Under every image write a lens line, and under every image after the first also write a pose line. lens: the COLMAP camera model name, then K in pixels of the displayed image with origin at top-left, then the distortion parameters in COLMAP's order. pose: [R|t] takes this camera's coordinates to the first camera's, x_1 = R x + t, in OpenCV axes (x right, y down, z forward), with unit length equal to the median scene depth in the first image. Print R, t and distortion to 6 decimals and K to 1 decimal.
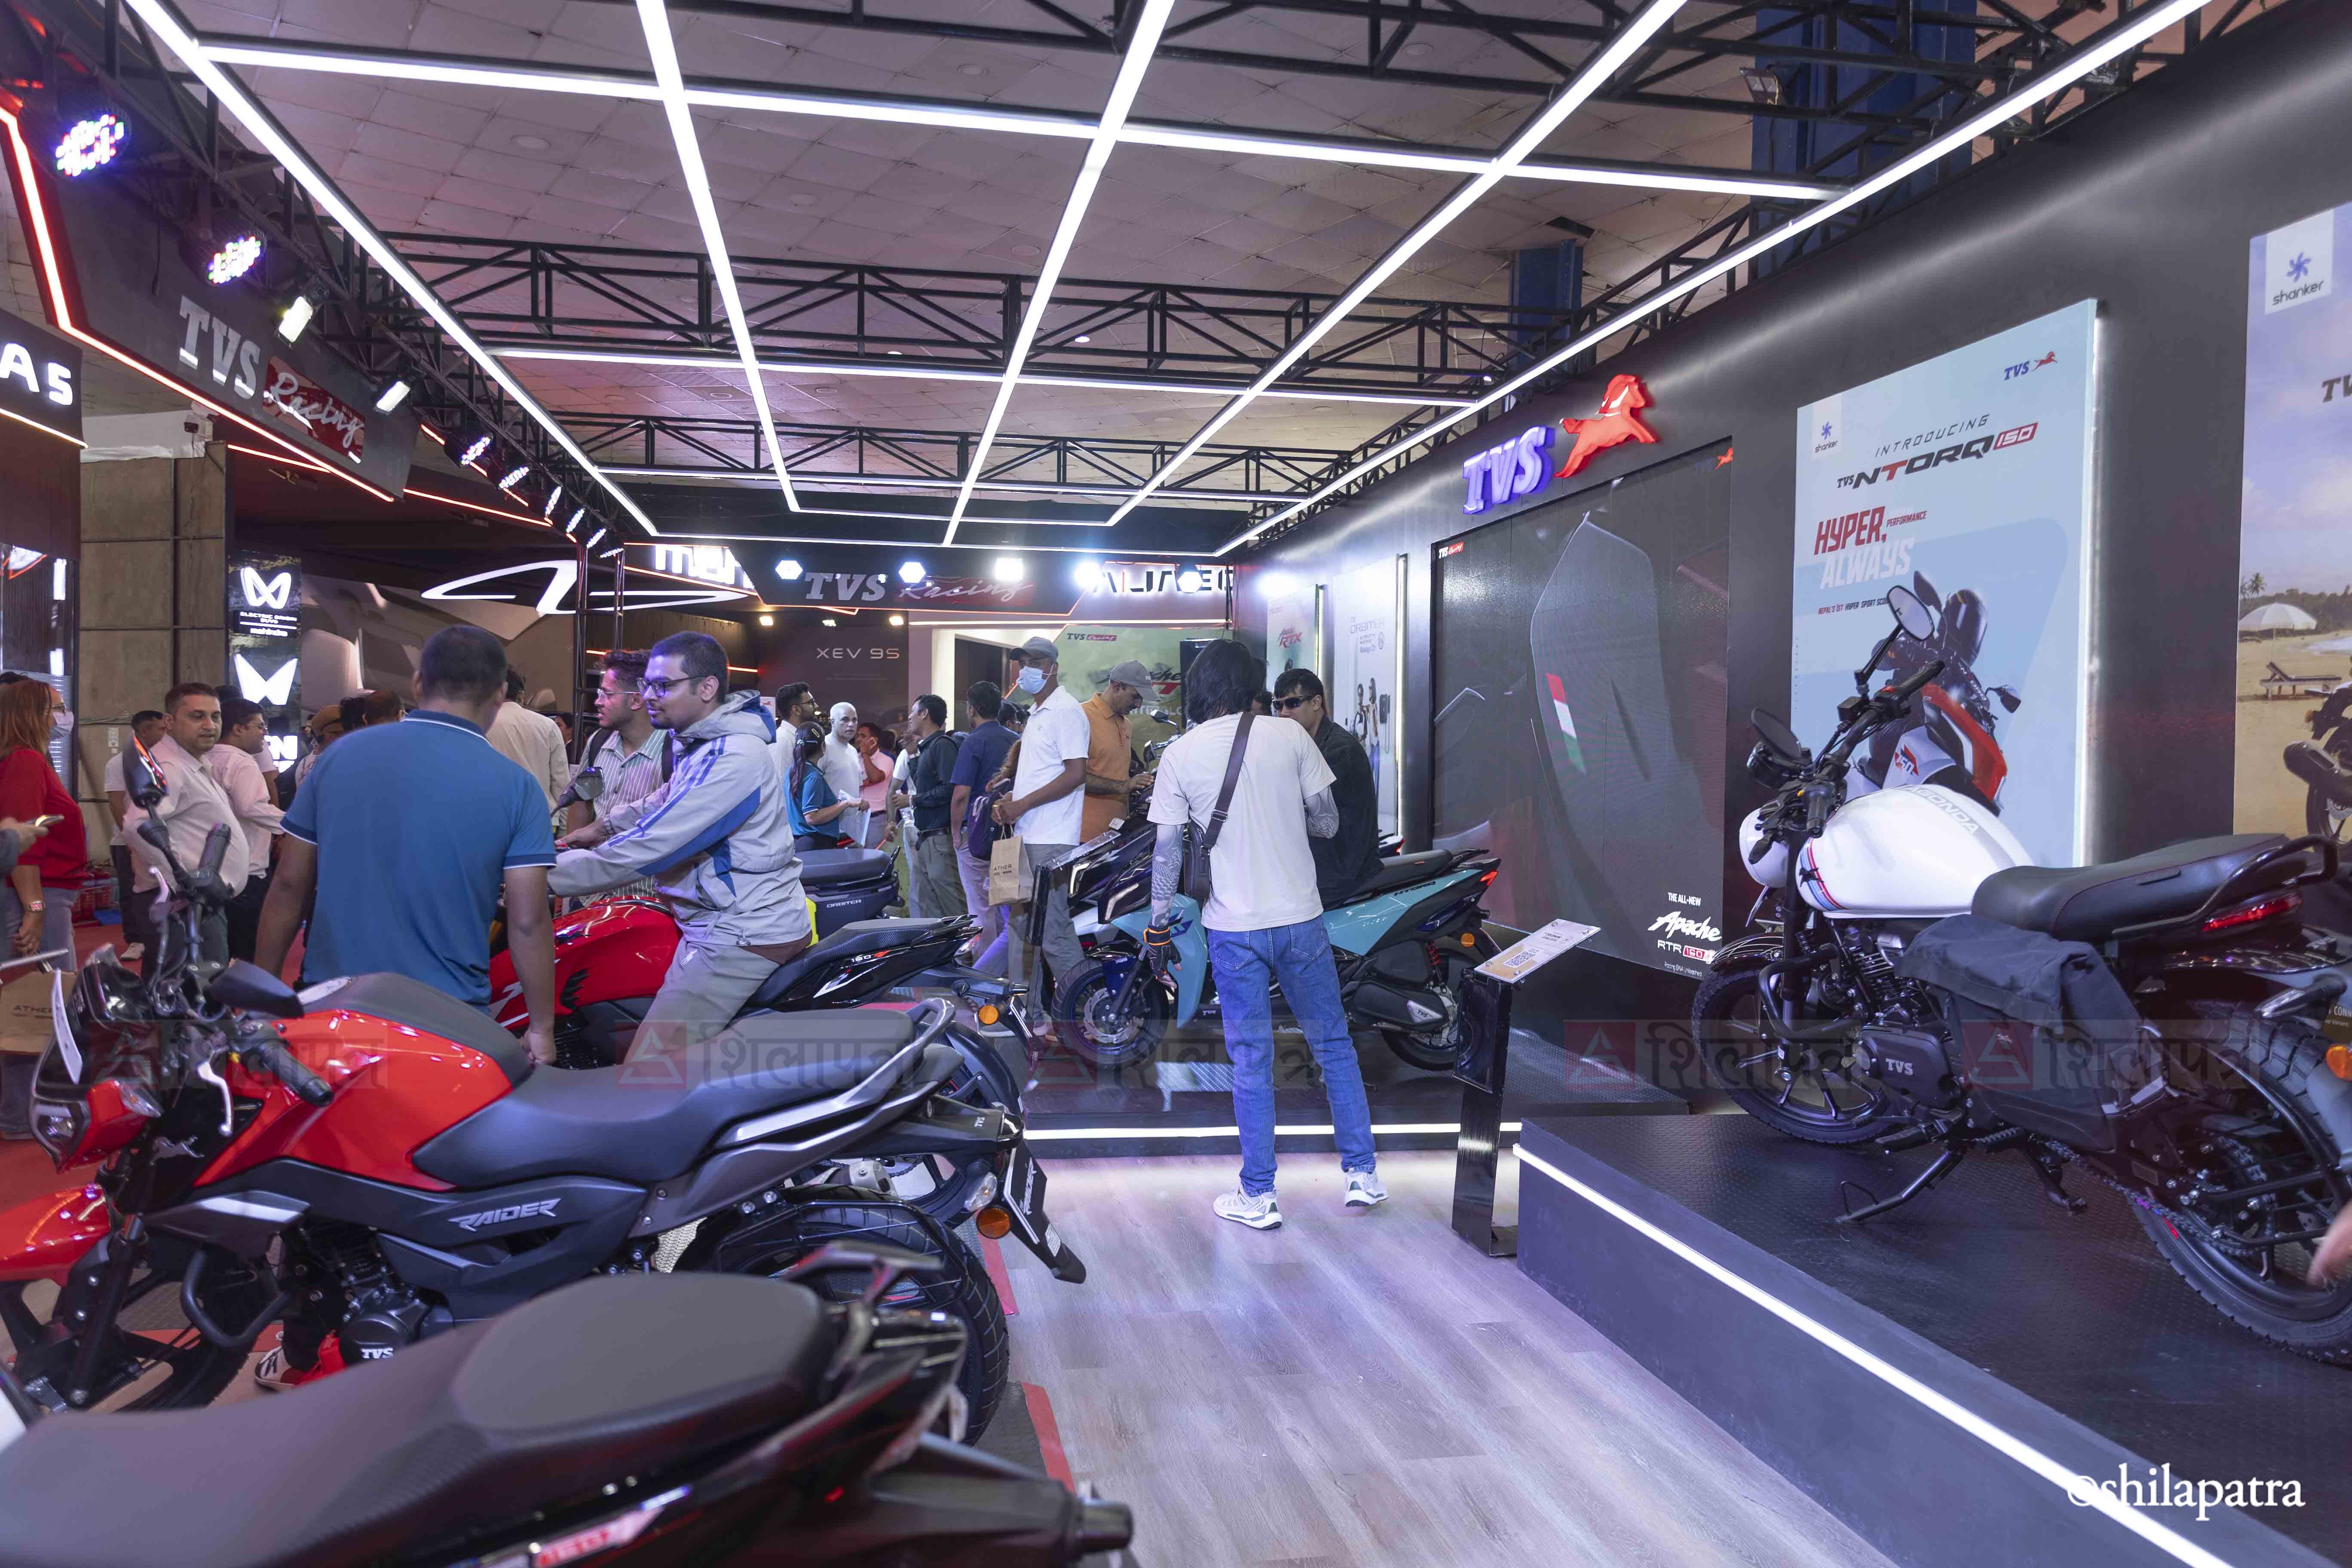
lens RADIAL K [[1637.8, 0, 1175.8], [0, 1637.8, 780.1], [0, 0, 1]] dist [-0.006551, -0.002630]
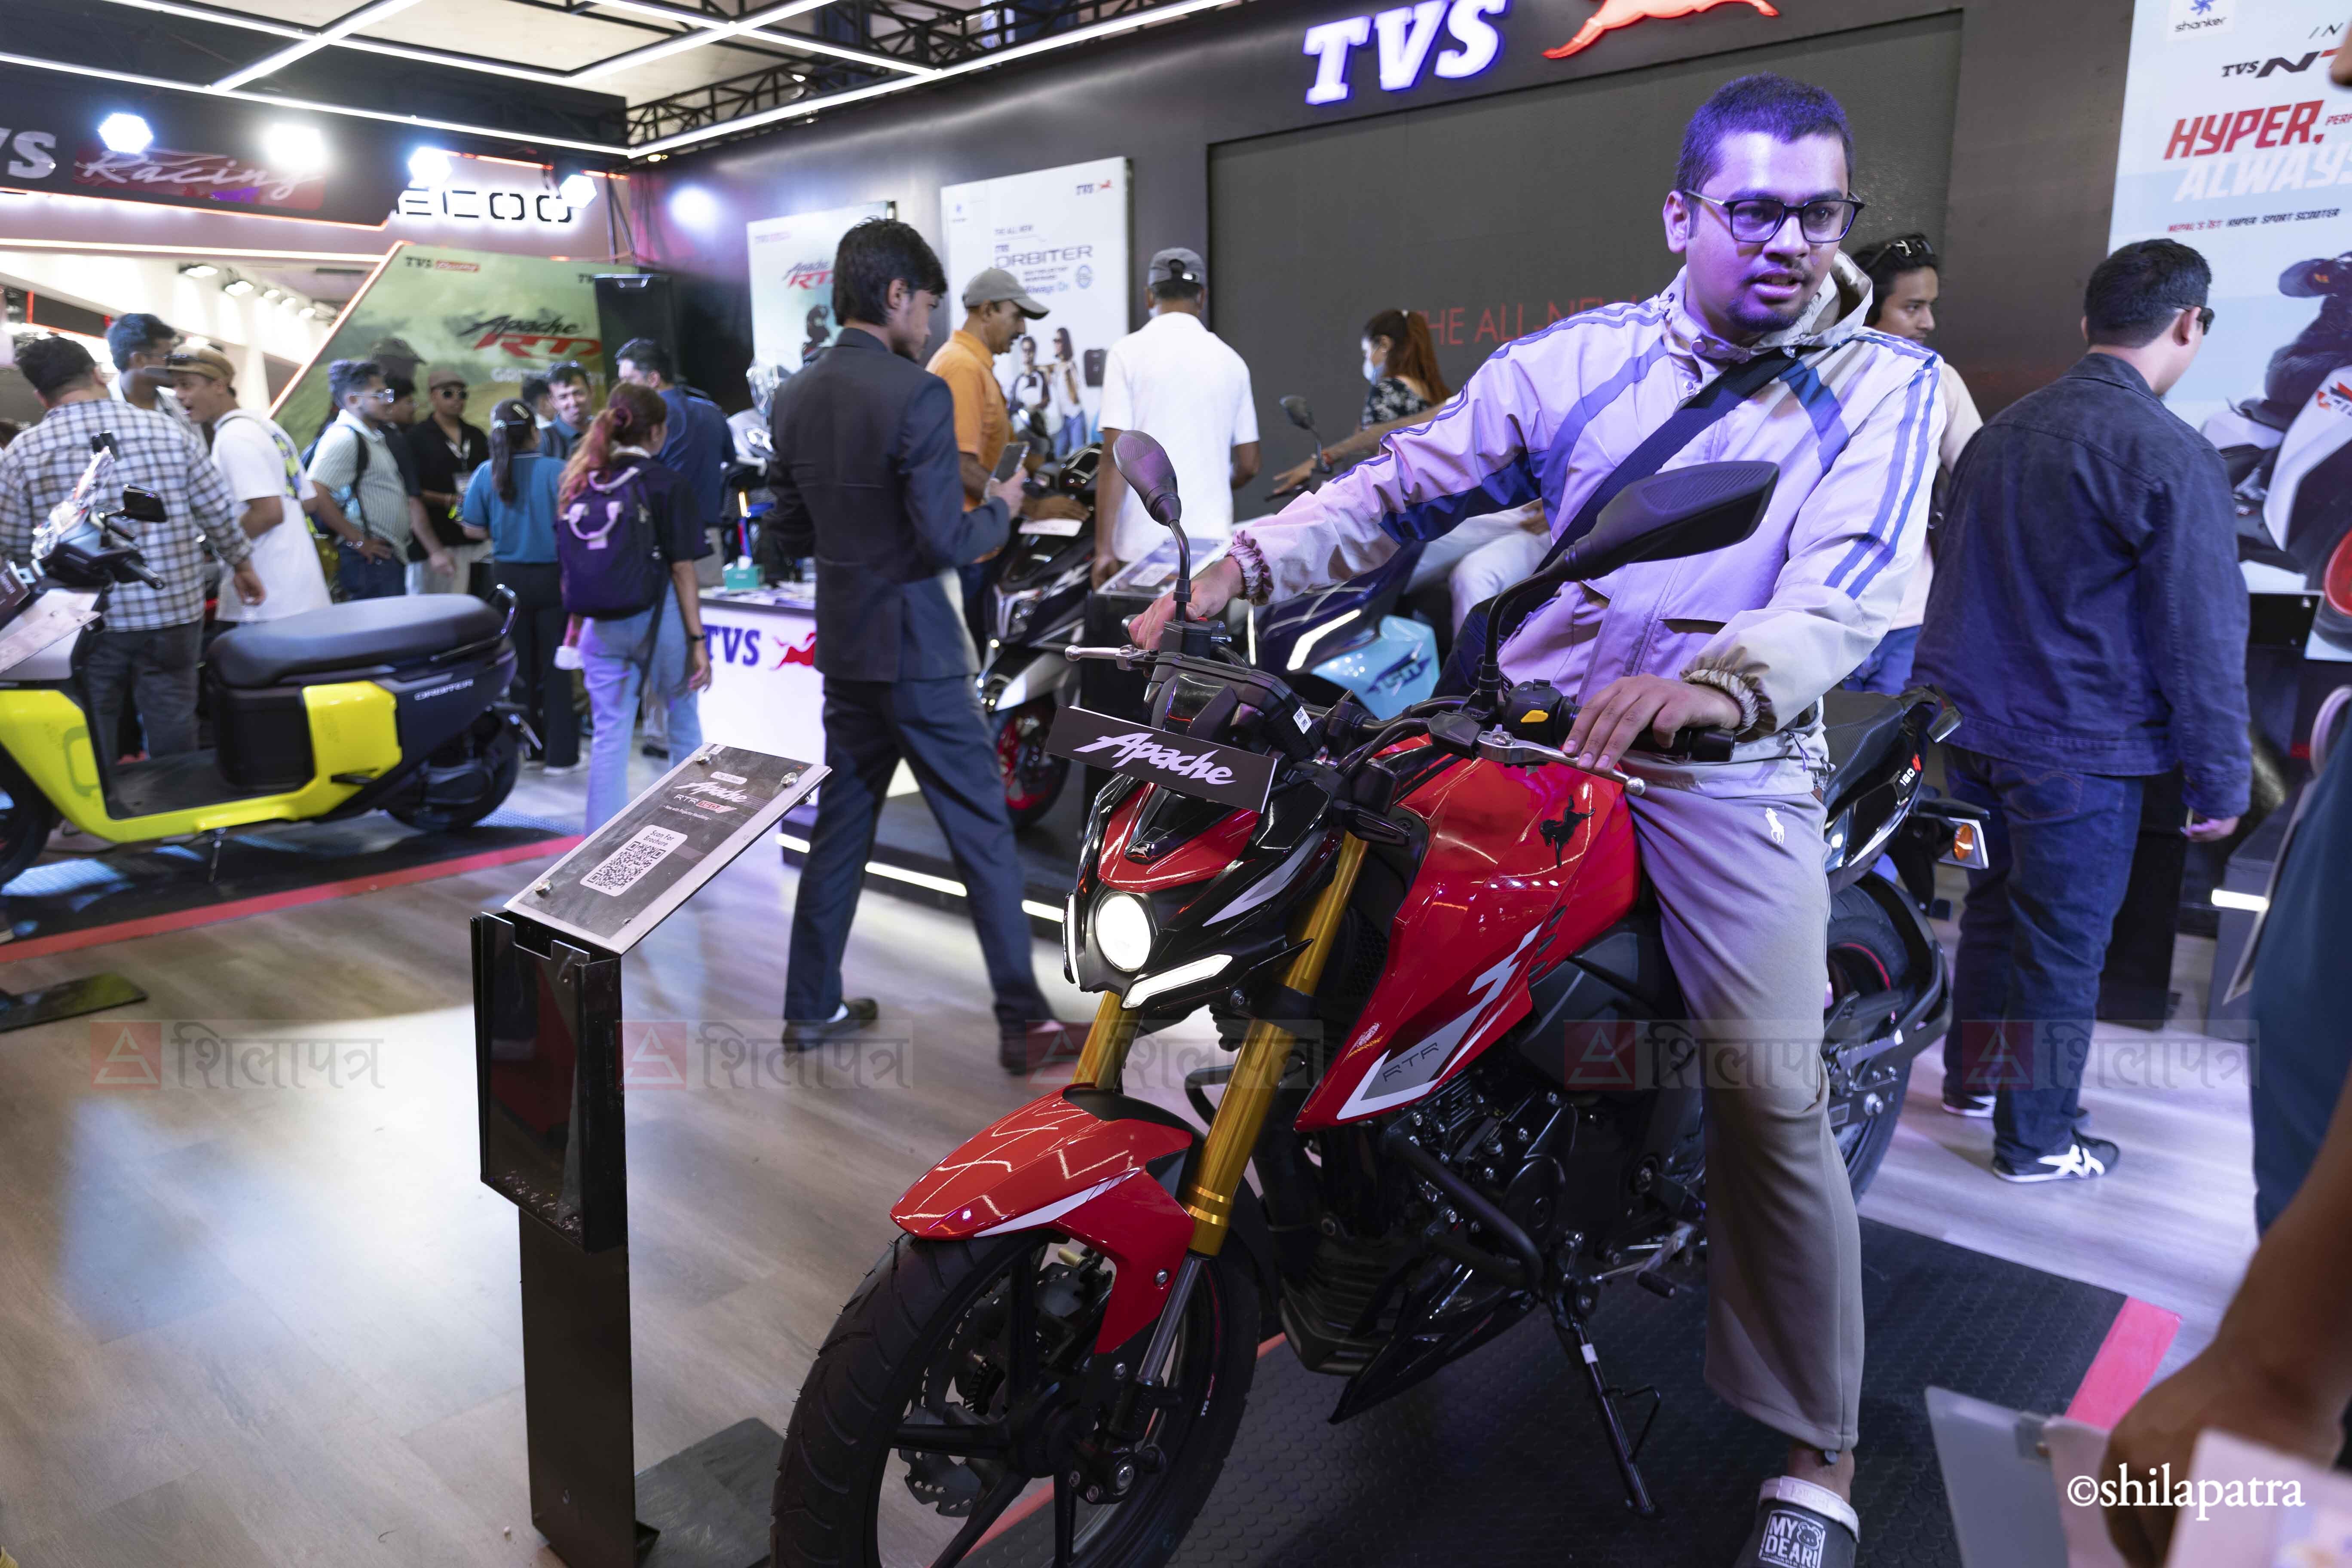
lens RADIAL K [[1511.9, 0, 1176.1], [0, 1511.9, 788.7], [0, 0, 1]] dist [-0.000885, 0.002493]
pose [[0.773245, -0.156304, 0.614541, -0.570226], [0.027800, 0.976568, 0.213404, 0.001555], [-0.633497, -0.147930, 0.759472, 0.695271]]
